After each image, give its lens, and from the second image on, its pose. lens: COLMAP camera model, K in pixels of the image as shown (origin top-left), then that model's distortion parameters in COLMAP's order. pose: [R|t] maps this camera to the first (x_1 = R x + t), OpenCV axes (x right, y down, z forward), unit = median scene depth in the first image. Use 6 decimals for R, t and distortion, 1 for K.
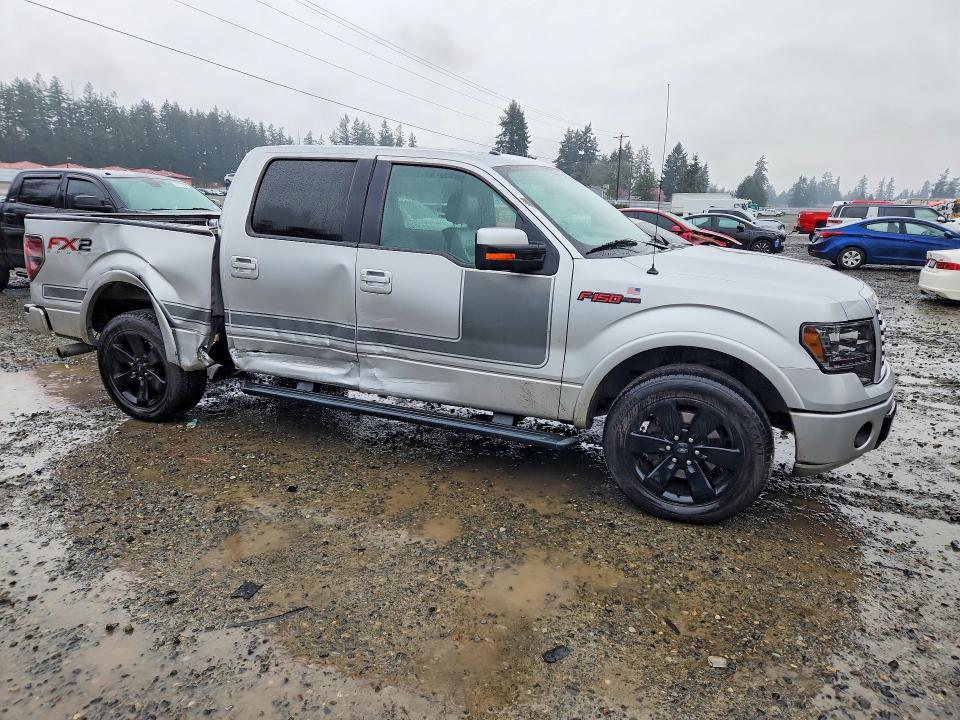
lens RADIAL K [[770.2, 0, 477.4], [0, 770.2, 359.3], [0, 0, 1]] dist [0.051228, -0.005981]
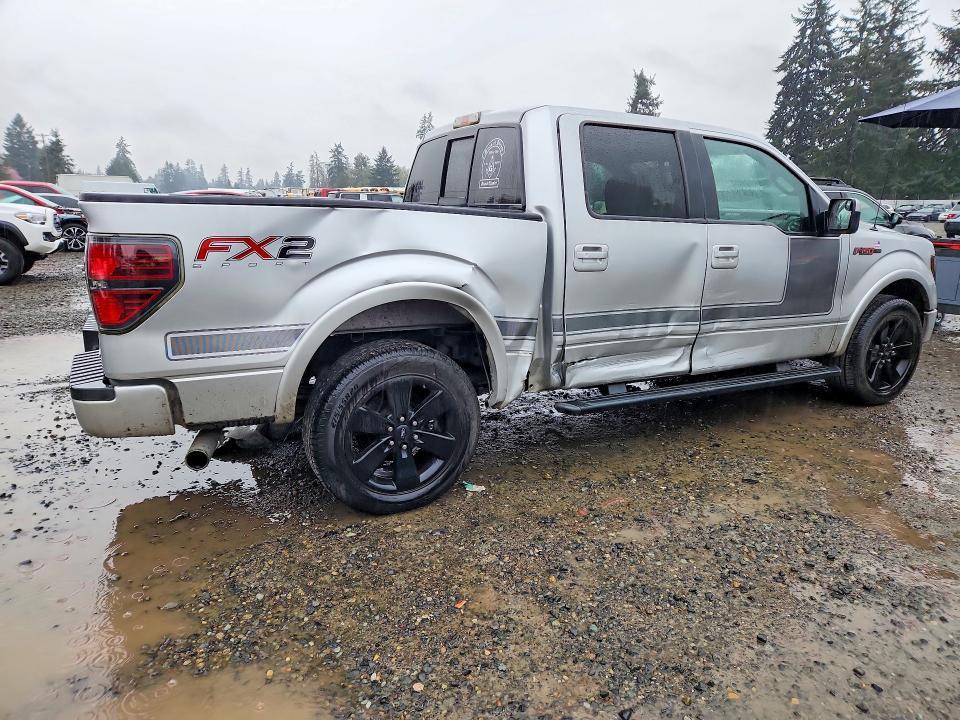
lens RADIAL K [[770.2, 0, 477.6], [0, 770.2, 360.7], [0, 0, 1]] dist [0.051228, -0.005981]
pose [[0.508095, -0.180021, 0.842278, -1.000524], [0.167404, 0.979905, 0.108452, -0.113652], [-0.844876, 0.085897, 0.528022, 0.650637]]
